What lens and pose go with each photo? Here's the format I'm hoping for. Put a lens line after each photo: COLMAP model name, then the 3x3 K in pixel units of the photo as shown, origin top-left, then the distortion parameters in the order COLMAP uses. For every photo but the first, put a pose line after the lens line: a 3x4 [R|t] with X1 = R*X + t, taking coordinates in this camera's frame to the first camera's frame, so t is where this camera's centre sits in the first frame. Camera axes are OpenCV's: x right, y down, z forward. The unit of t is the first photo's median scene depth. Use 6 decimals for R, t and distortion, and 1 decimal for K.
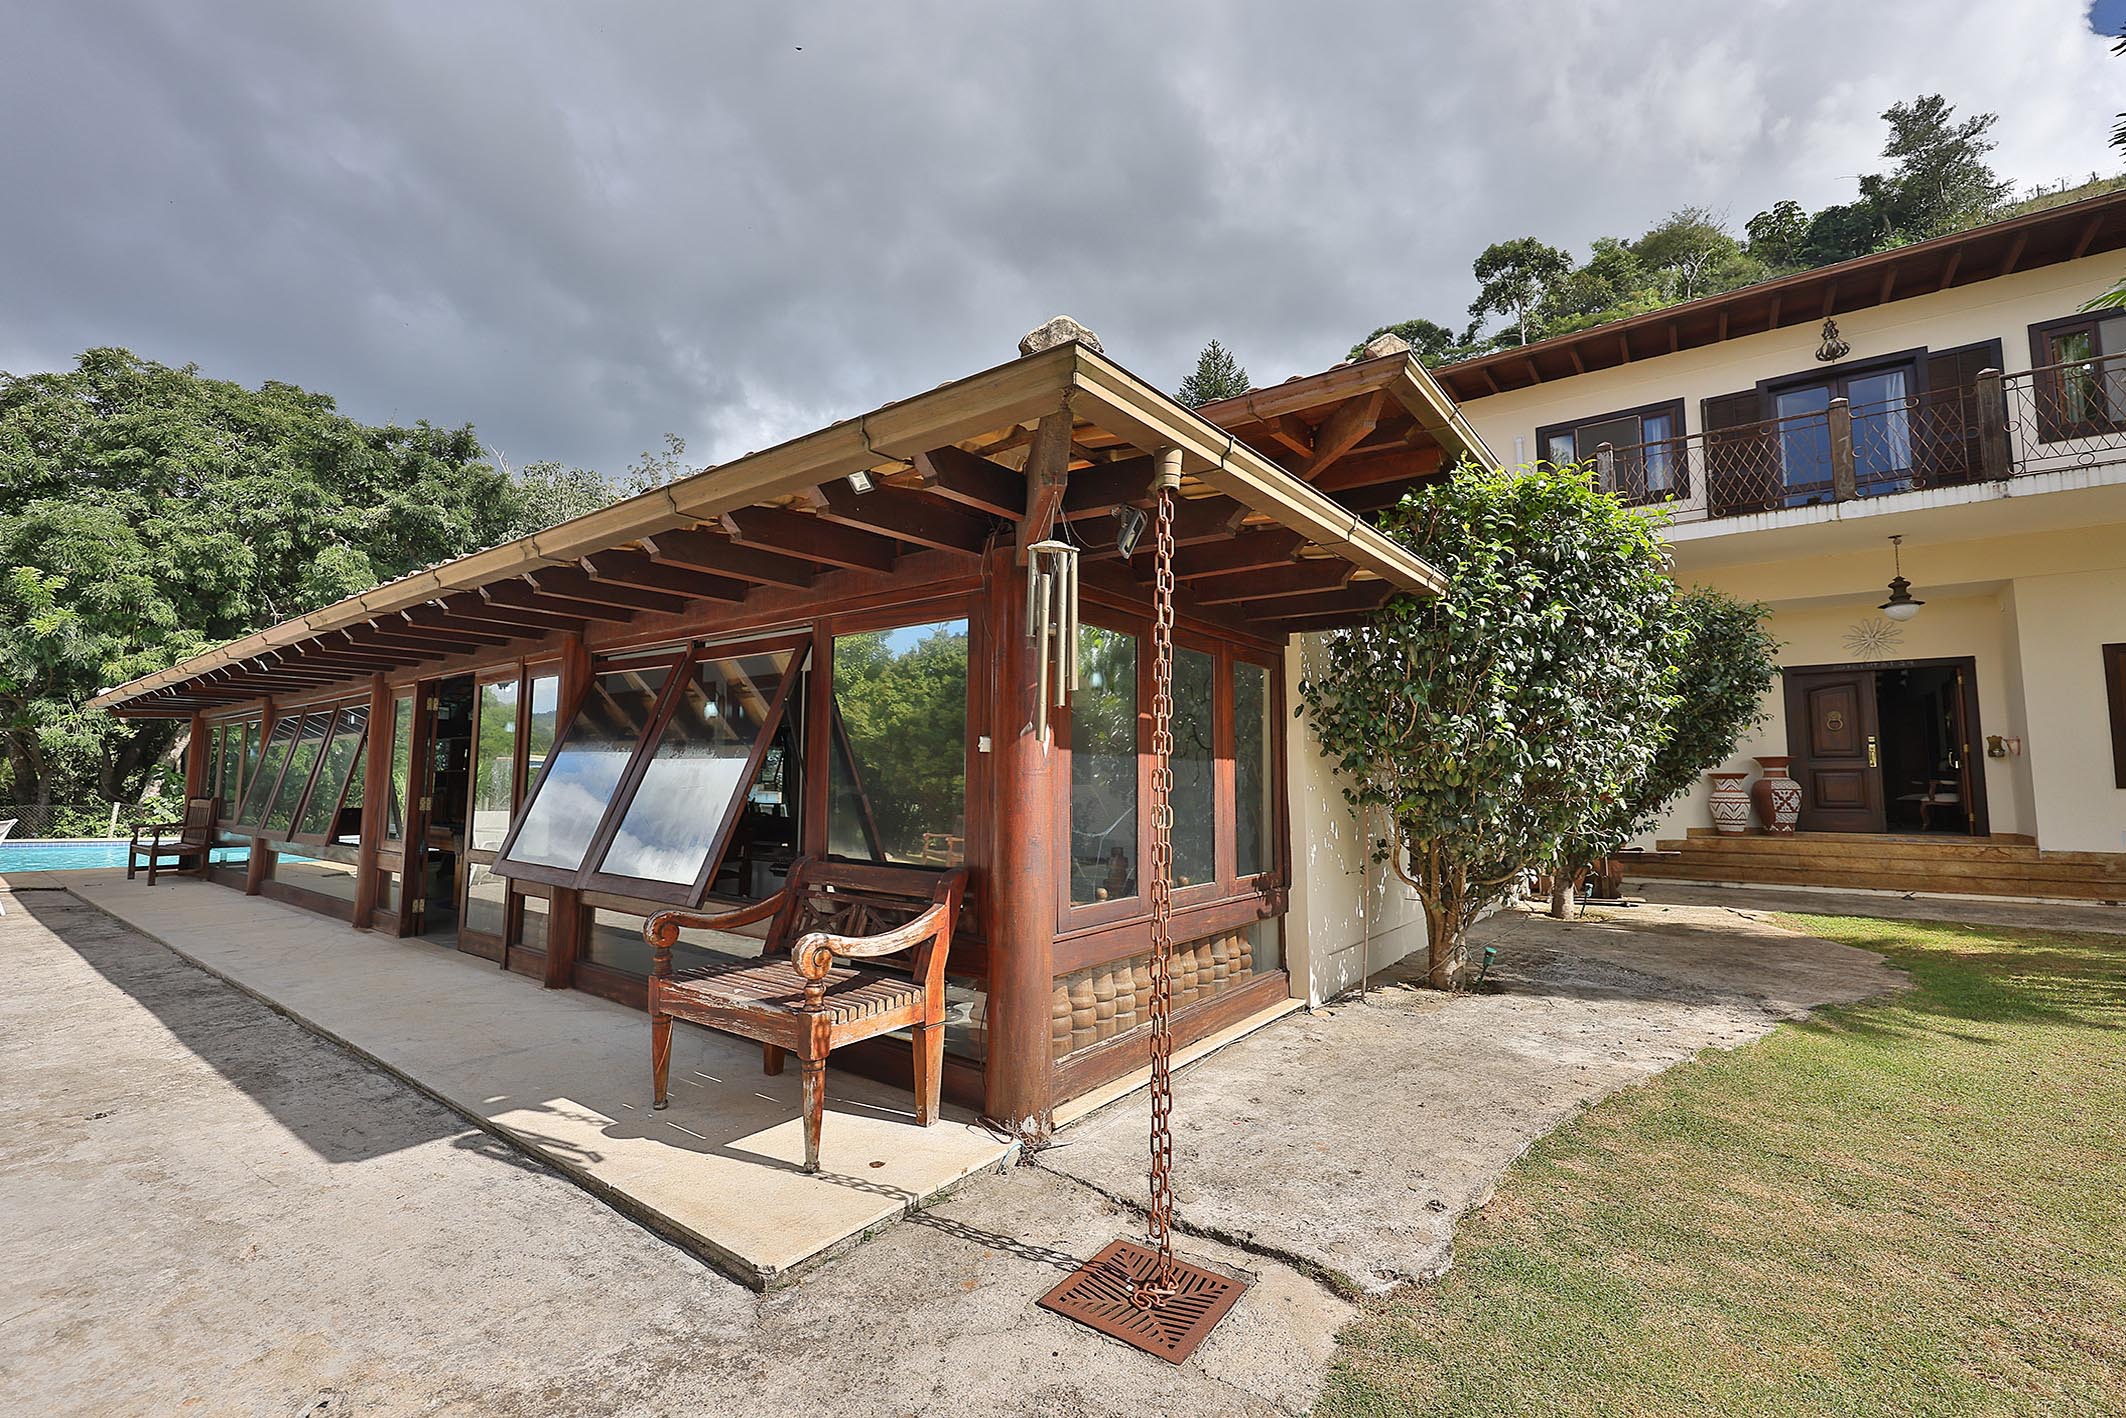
lens RADIAL K [[907.9, 0, 1052.7], [0, 907.9, 700.6], [0, 0, 1]] dist [-0.000784, -0.000292]
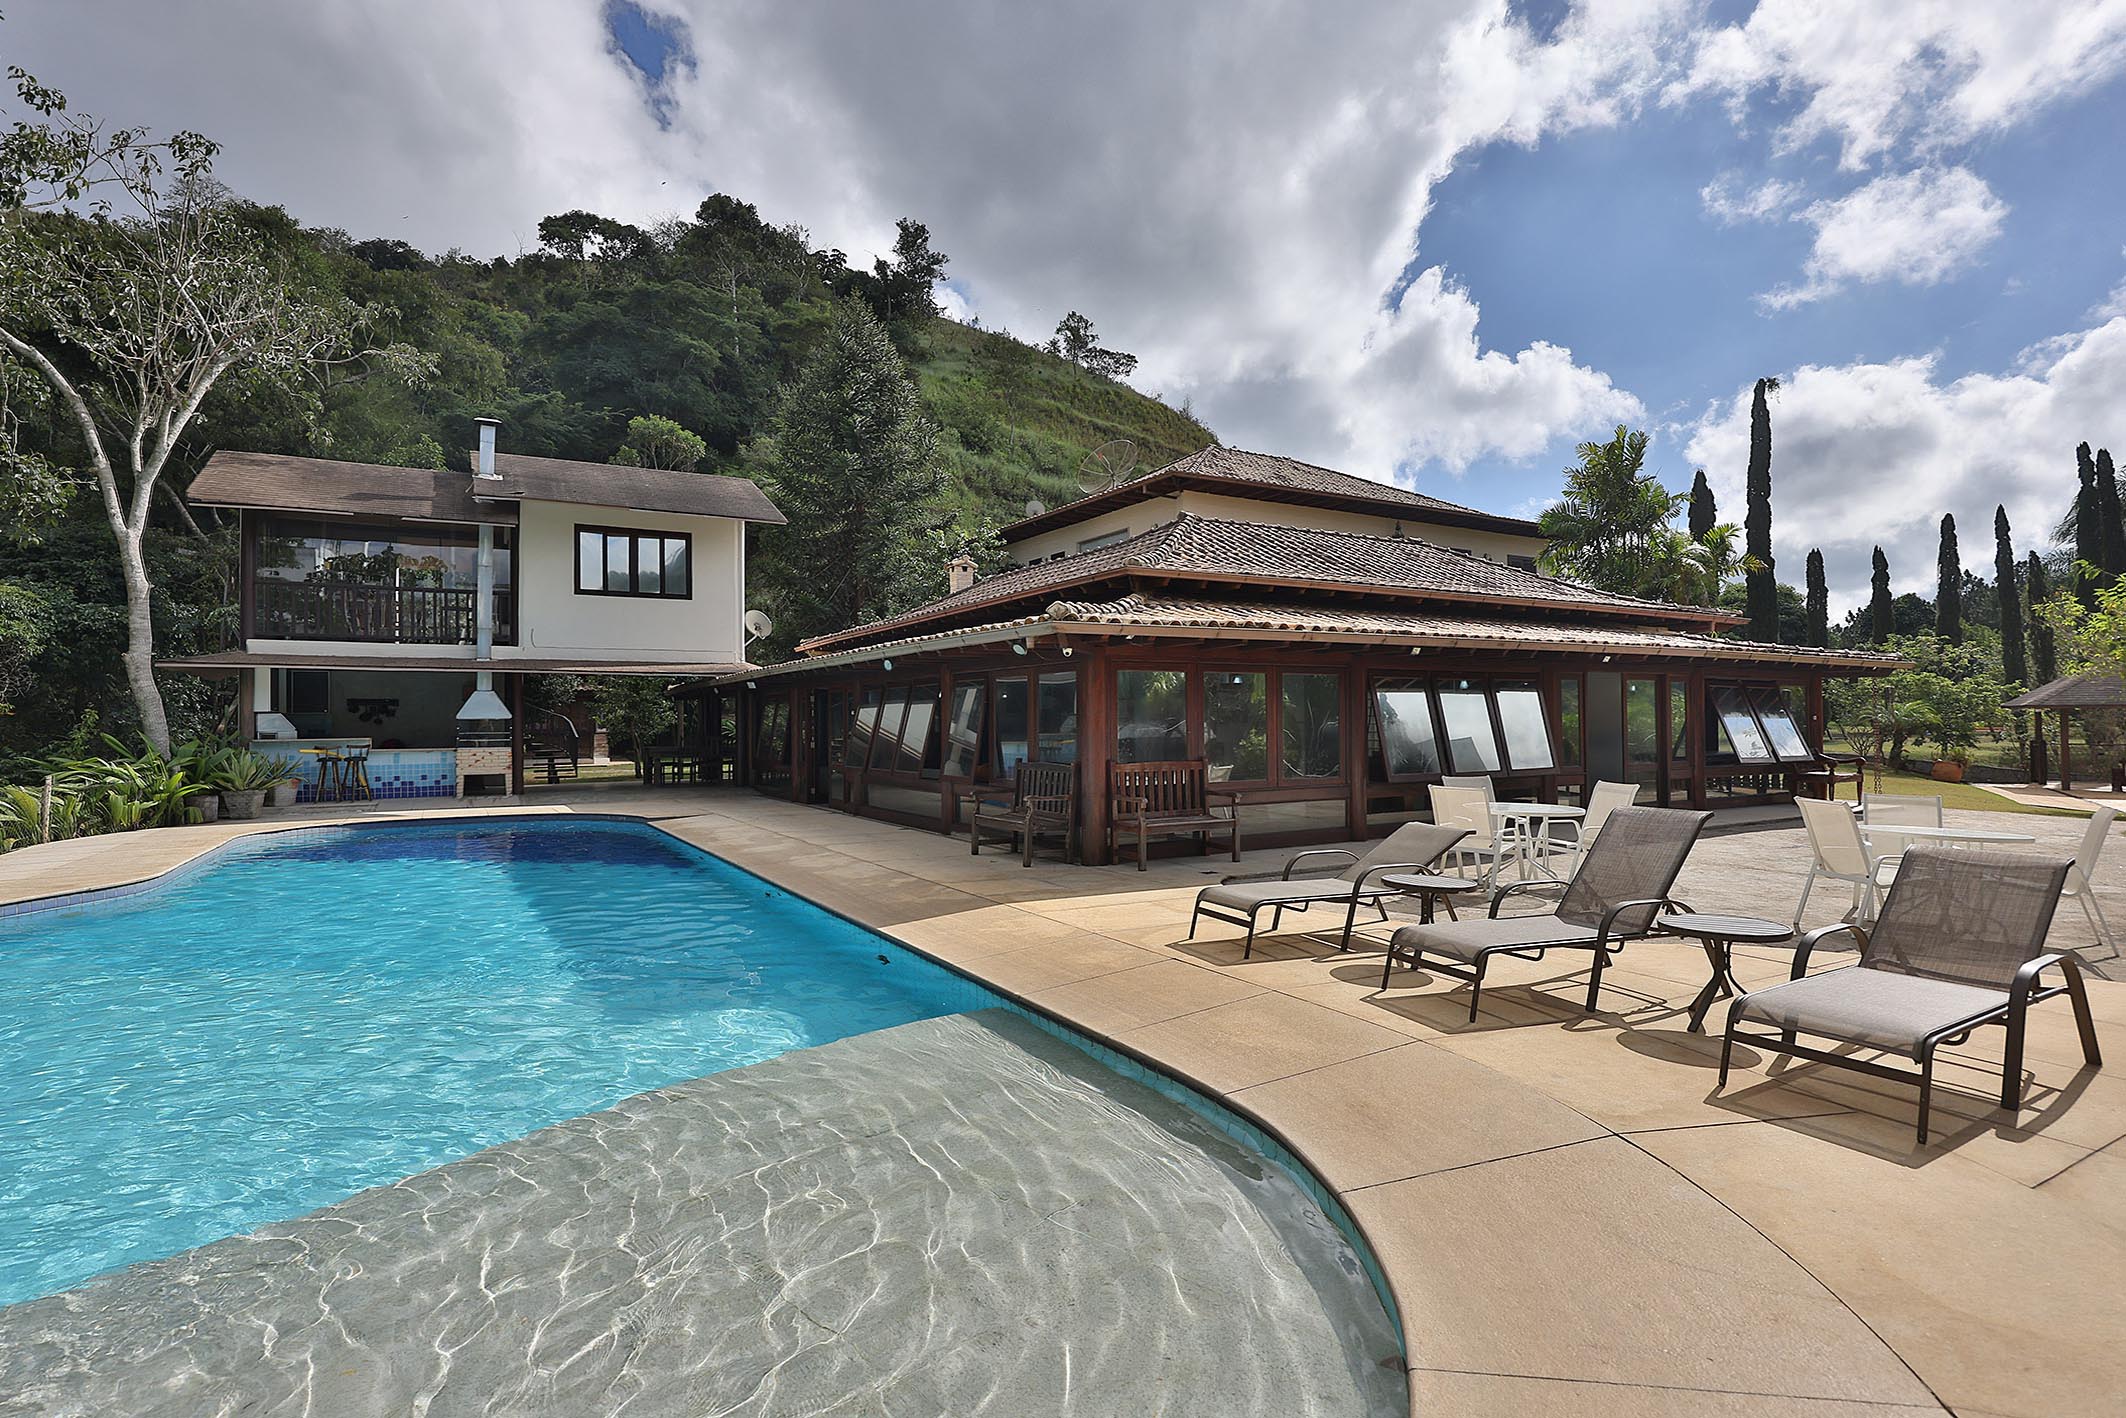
lens RADIAL K [[1032.6, 0, 1048.1], [0, 1032.6, 709.4], [0, 0, 1]] dist [0.003490, -0.001572]
pose [[0.389662, 0.004596, 0.920947, -0.387592], [-0.074695, 0.996851, 0.026629, 0.012548], [-0.917924, -0.079167, 0.388778, 0.149345]]
